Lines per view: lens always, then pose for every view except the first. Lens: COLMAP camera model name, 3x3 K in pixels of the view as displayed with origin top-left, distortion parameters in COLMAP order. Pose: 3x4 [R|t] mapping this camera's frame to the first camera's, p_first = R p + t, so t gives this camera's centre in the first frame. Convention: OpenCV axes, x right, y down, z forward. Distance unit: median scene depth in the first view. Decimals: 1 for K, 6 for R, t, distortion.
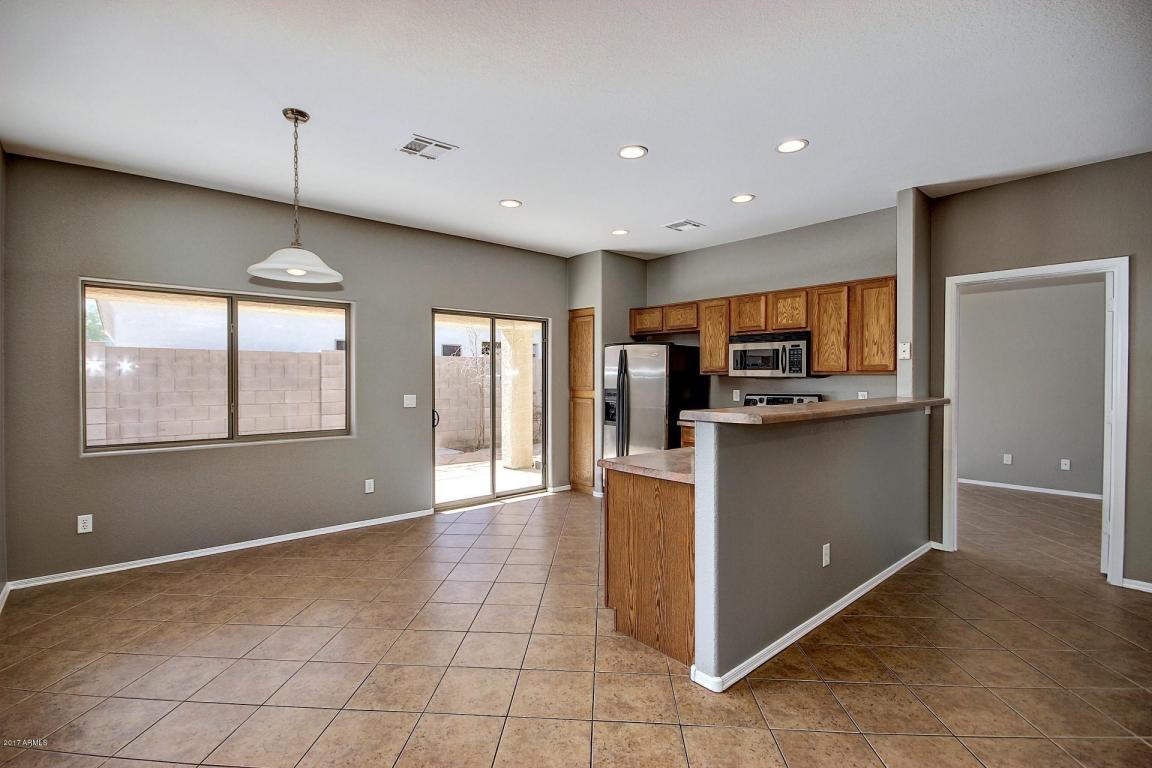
lens RADIAL K [[530.5, 0, 567.6], [0, 530.5, 383.0], [0, 0, 1]] dist [-0.002952, -0.000840]
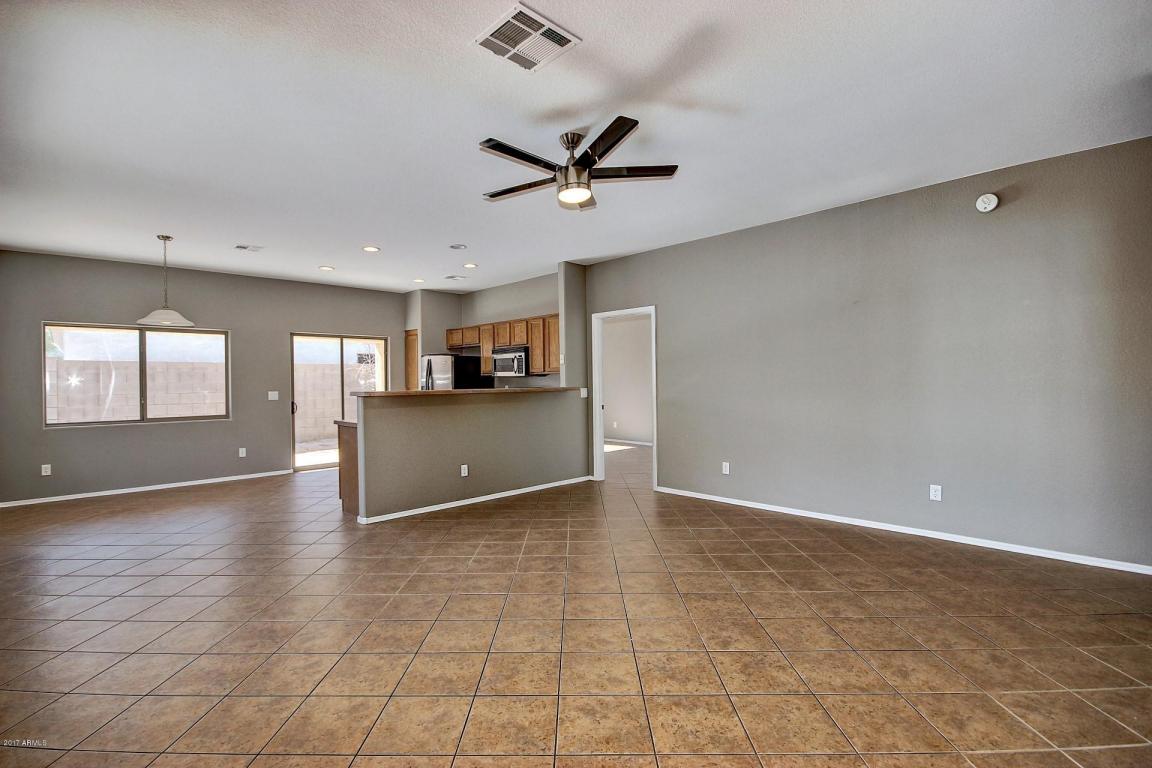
lens RADIAL K [[530.5, 0, 567.6], [0, 530.5, 383.0], [0, 0, 1]] dist [-0.002952, -0.000840]
pose [[0.998525, -0.014294, 0.052383, 0.433184], [0.014678, 0.999868, -0.006951, 0.019742], [-0.052277, 0.007710, 0.998603, -0.504043]]
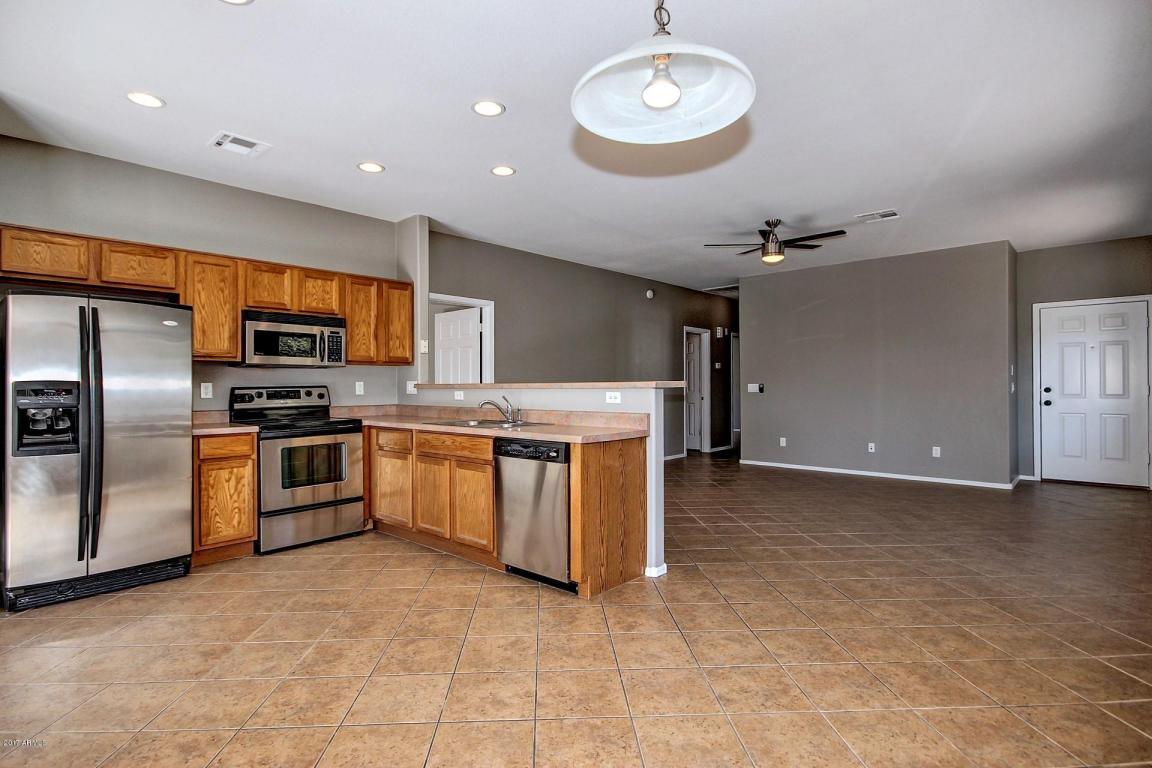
lens RADIAL K [[577.2, 0, 567.0], [0, 577.2, 382.9], [0, 0, 1]] dist [0.004850, -0.000239]
pose [[-0.108637, 0.003571, 0.994075, -0.558000], [0.018487, 0.999828, -0.001572, 0.024629], [-0.993910, 0.018207, -0.108684, 0.628181]]
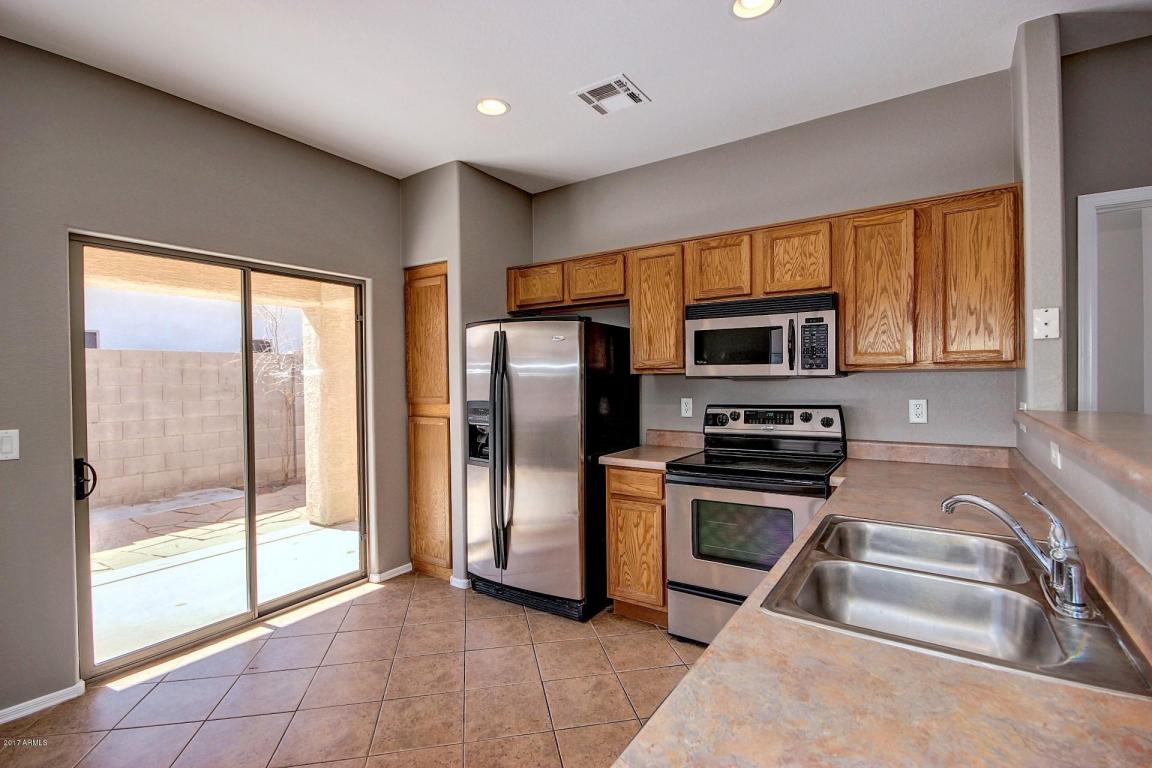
lens RADIAL K [[530.5, 0, 567.6], [0, 530.5, 383.0], [0, 0, 1]] dist [-0.002952, -0.000840]
pose [[0.966855, -0.016840, 0.254771, 0.032311], [0.017359, 0.999849, 0.000211, -0.007622], [-0.254736, 0.004219, 0.967002, 0.470073]]
